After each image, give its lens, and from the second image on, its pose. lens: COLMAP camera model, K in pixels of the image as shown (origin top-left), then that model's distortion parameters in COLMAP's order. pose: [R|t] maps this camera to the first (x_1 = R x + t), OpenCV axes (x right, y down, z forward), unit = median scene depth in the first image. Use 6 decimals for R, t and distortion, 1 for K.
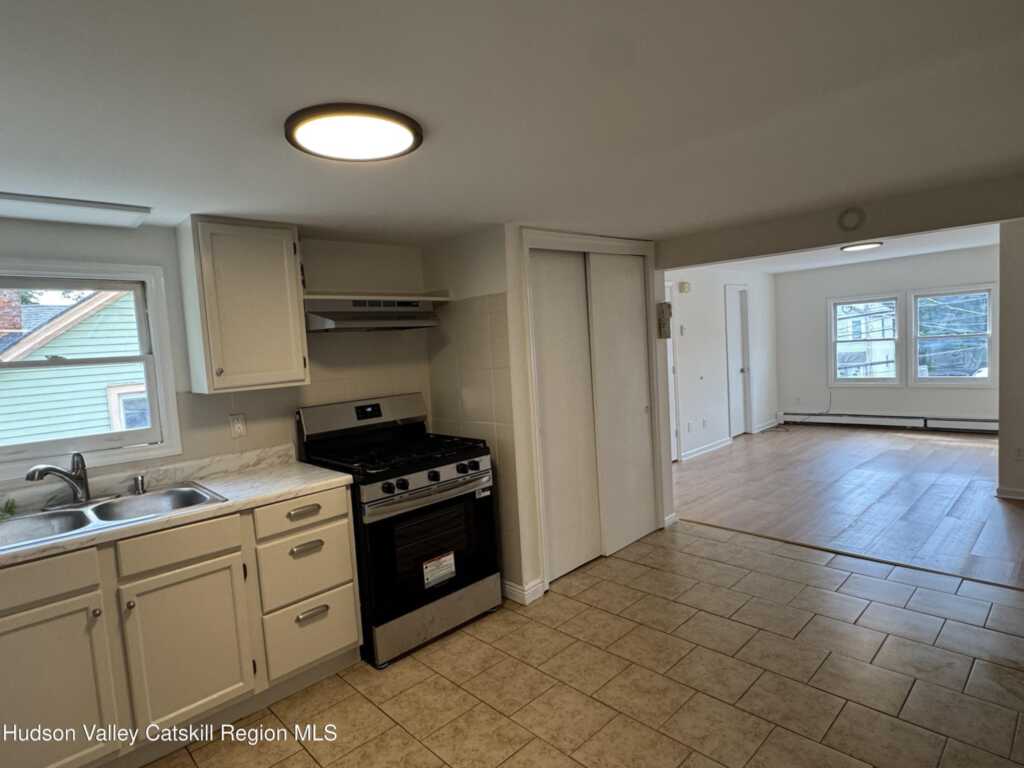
lens RADIAL K [[563.9, 0, 508.2], [0, 563.9, 385.5], [0, 0, 1]] dist [-0.001316, -0.000371]
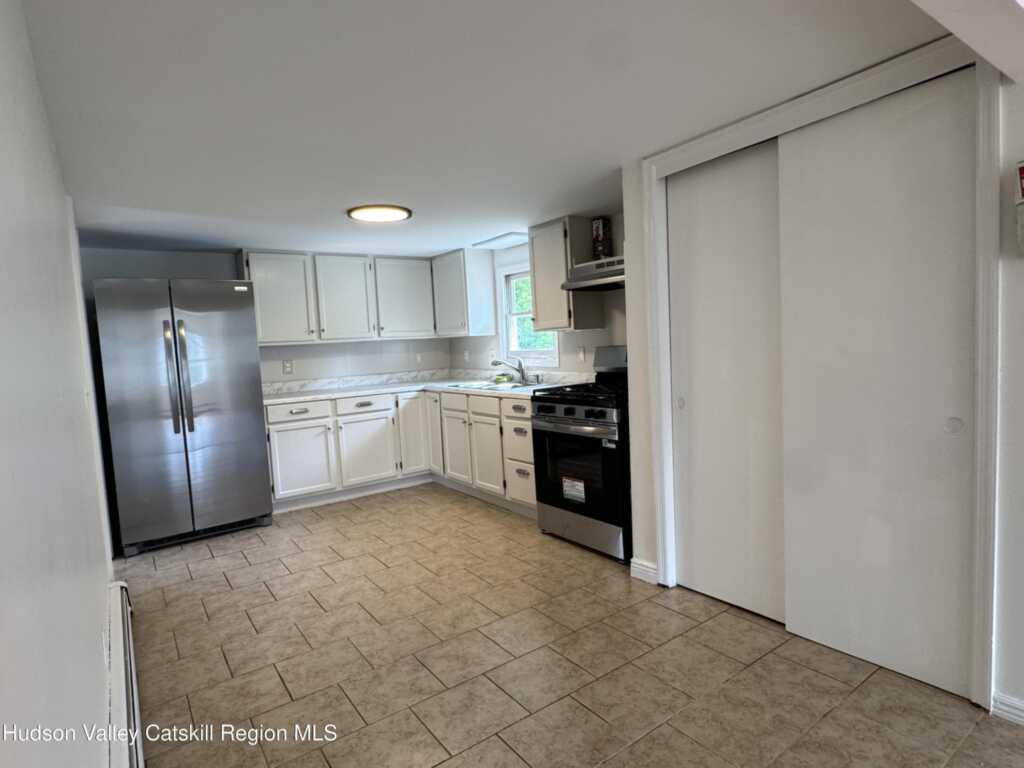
lens RADIAL K [[563.9, 0, 509.7], [0, 563.9, 383.9], [0, 0, 1]] dist [-0.001316, -0.000371]
pose [[-0.144561, 0.145687, -0.978712, 1.124183], [-0.009331, 0.988857, 0.148576, -0.080320], [0.989452, 0.030611, -0.141591, 1.105502]]
